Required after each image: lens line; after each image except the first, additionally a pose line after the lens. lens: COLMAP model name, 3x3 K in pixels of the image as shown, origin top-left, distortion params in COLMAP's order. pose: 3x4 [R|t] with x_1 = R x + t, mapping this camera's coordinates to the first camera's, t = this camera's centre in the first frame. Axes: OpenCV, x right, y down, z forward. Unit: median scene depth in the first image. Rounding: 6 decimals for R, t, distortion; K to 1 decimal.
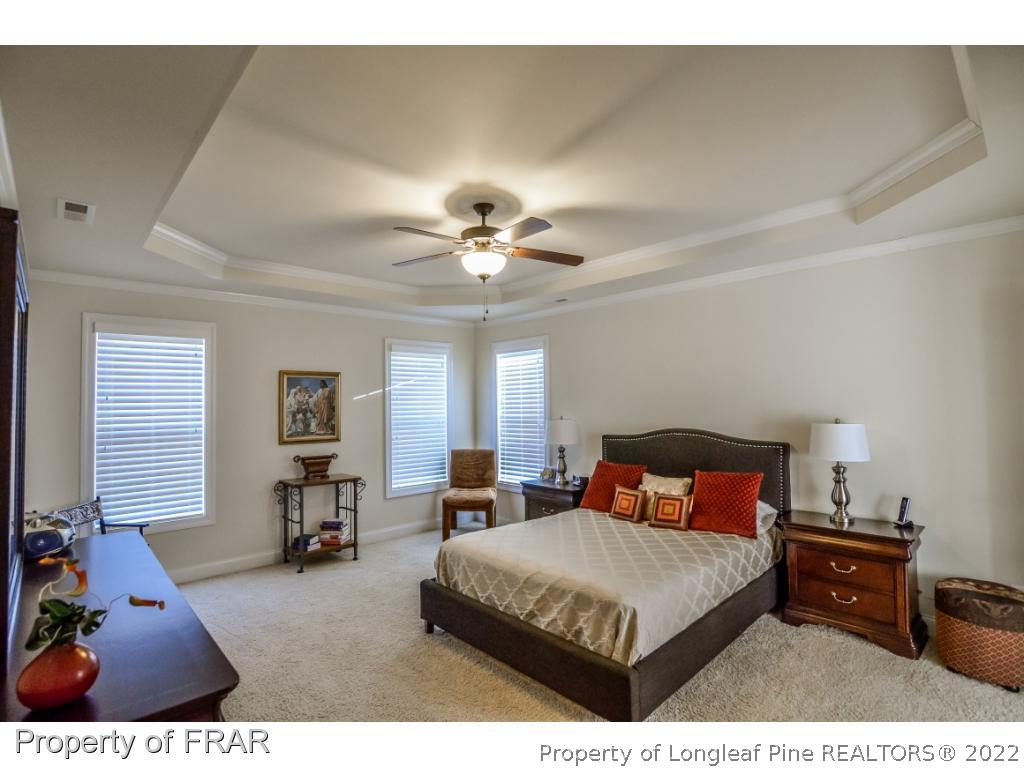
lens RADIAL K [[504.8, 0, 505.8], [0, 504.8, 386.8], [0, 0, 1]] dist [-0.027471, 0.000483]
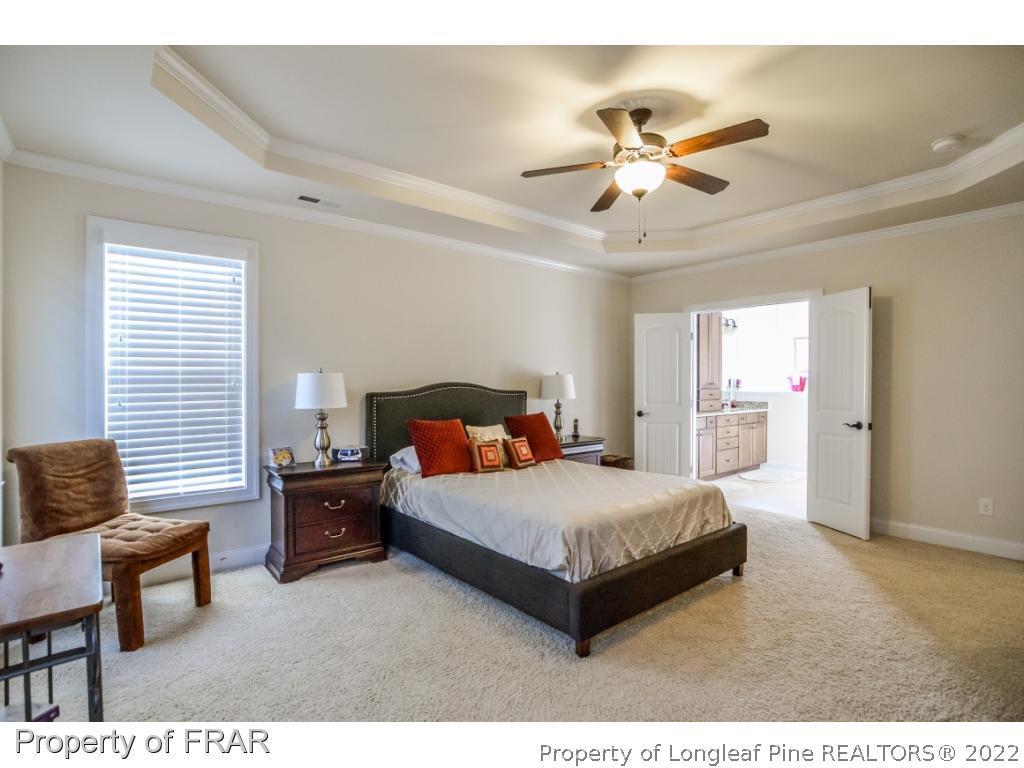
lens RADIAL K [[504.8, 0, 506.5], [0, 504.8, 385.1], [0, 0, 1]] dist [-0.027471, 0.000483]
pose [[0.065119, 0.007030, 0.997853, -0.744005], [-0.026969, 0.999622, -0.005283, 0.103286], [-0.997513, -0.026567, 0.065284, 0.925558]]
